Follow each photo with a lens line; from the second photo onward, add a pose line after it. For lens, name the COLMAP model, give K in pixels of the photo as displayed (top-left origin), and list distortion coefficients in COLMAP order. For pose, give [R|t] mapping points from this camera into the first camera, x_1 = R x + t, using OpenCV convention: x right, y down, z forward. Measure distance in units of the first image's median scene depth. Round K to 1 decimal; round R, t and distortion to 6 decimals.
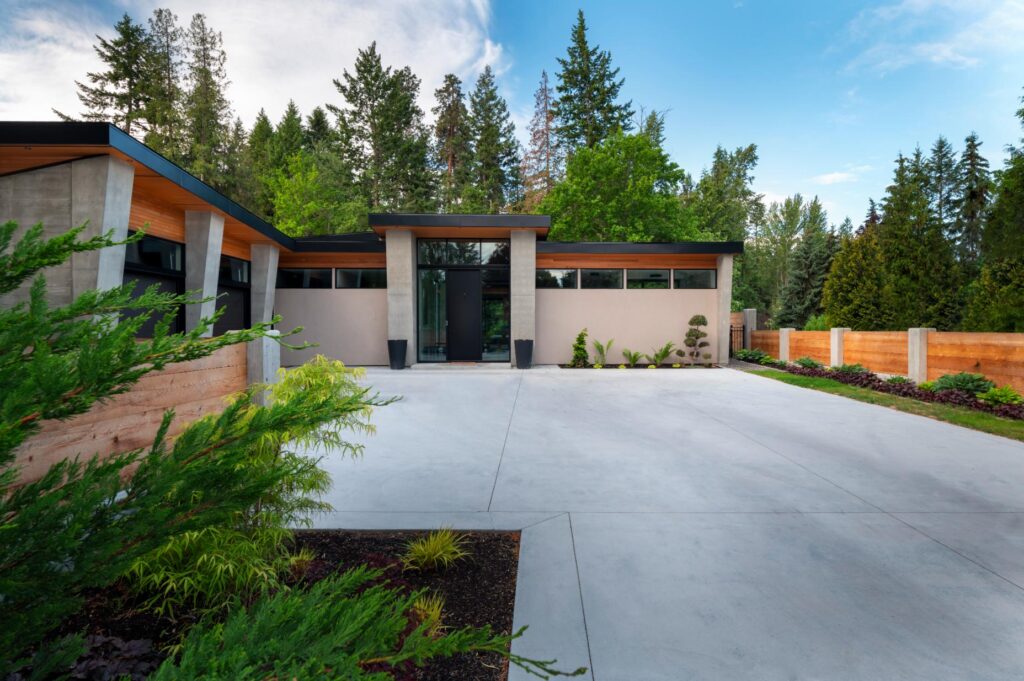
lens RADIAL K [[1999.9, 0, 512.0], [0, 1999.9, 340.5], [0, 0, 1]] dist [0.029229, -0.126652]
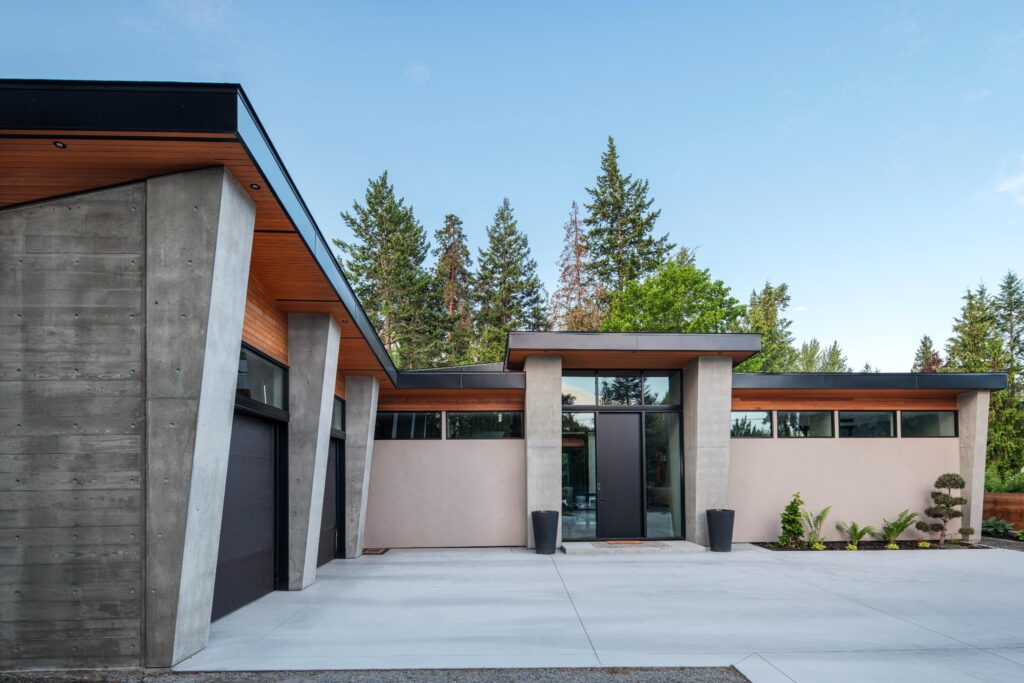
lens RADIAL K [[1979.9, 0, 512.0], [0, 1979.9, 341.5], [0, 0, 1]] dist [0.055356, 0.212881]
pose [[0.999839, -0.004653, 0.017315, -0.027753], [0.005955, 0.997095, -0.075940, -0.002472], [-0.016911, 0.076031, 0.996962, 0.103293]]
